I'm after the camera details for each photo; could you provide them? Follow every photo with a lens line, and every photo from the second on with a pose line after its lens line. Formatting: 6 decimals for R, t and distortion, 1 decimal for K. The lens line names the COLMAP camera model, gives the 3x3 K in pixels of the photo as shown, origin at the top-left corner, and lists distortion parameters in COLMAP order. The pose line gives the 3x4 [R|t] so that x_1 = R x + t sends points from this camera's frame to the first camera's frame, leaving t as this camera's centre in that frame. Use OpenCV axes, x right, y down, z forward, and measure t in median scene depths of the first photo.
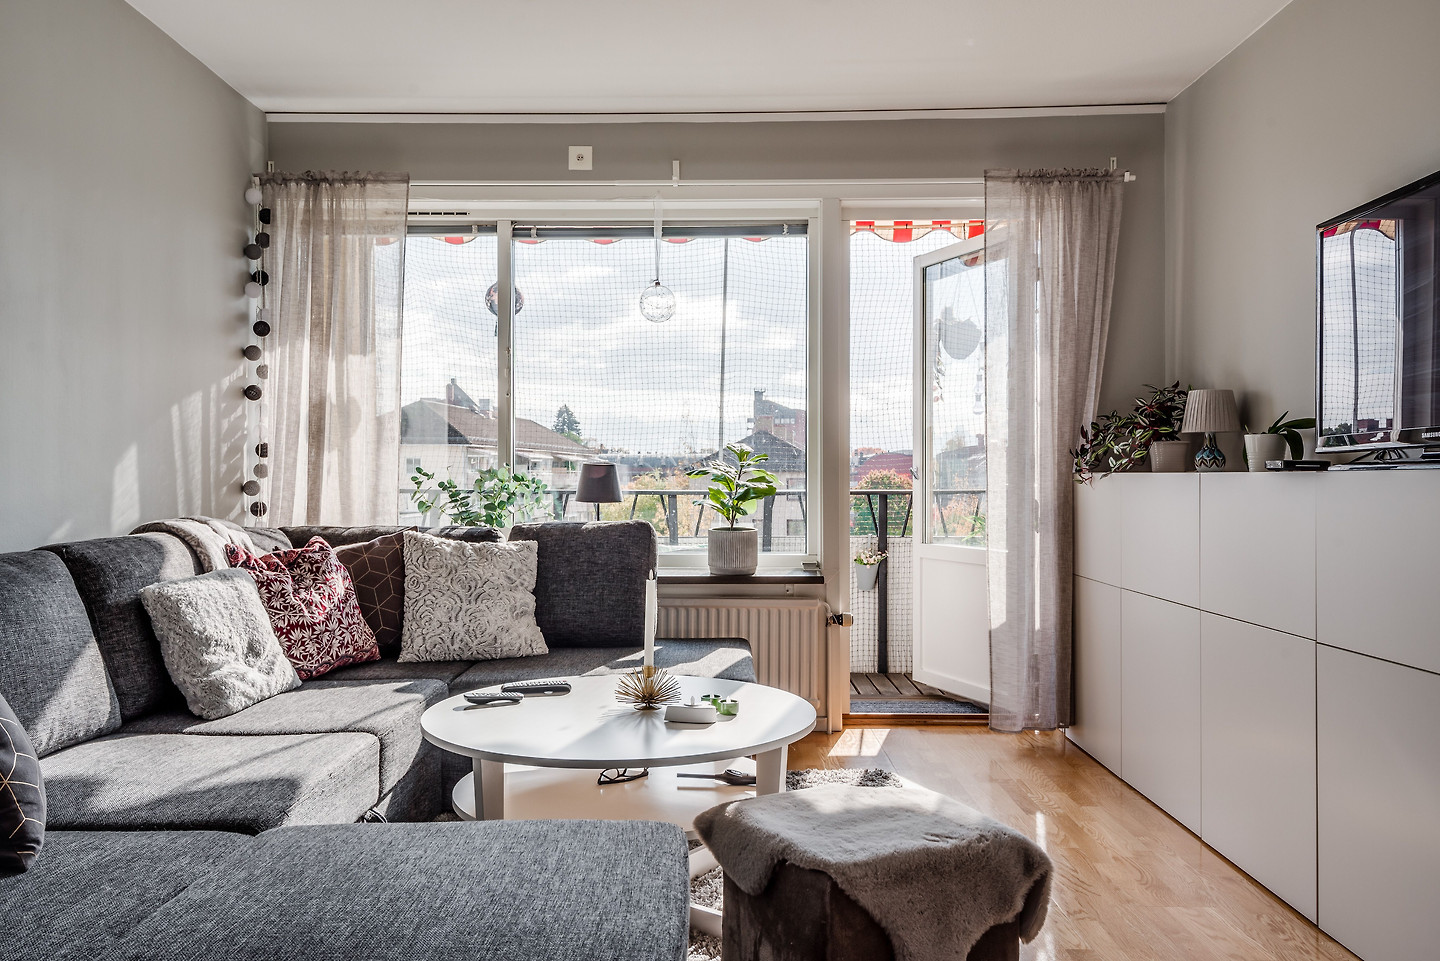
lens RADIAL K [[1092.8, 0, 720.0], [0, 1092.8, 480.5], [0, 0, 1]] dist [0.041279, -0.056973]
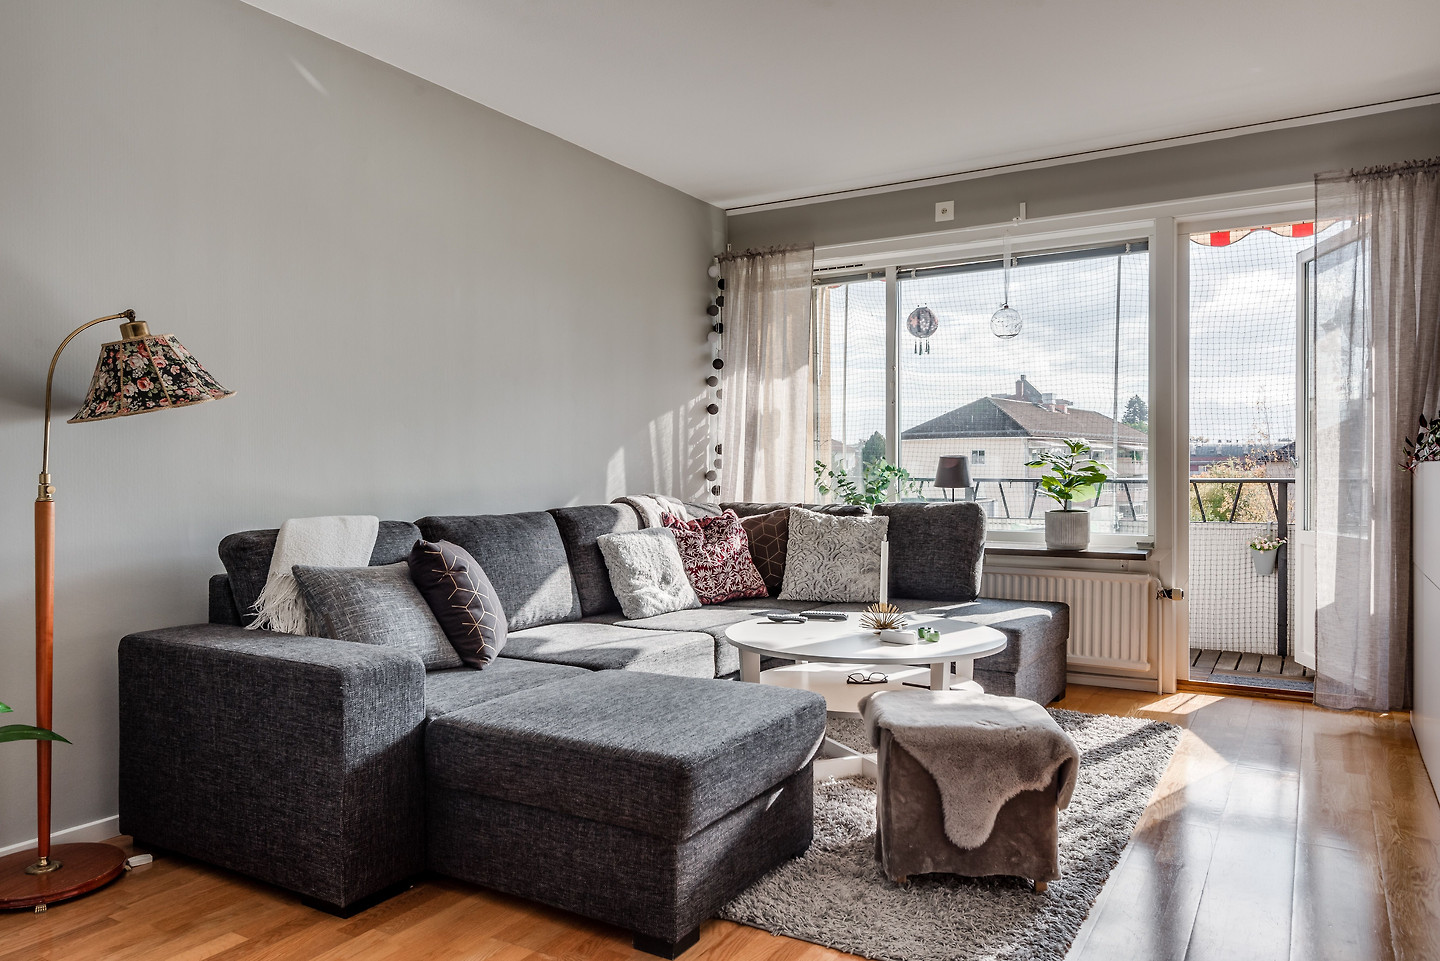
lens RADIAL K [[1007.8, 0, 720.0], [0, 1007.8, 480.5], [0, 0, 1]] dist [0.000115, -0.002560]
pose [[0.862244, 0.003020, -0.506484, 0.248937], [0.002081, 0.999953, 0.009506, 0.000545], [0.506489, -0.009251, 0.862197, -0.127676]]
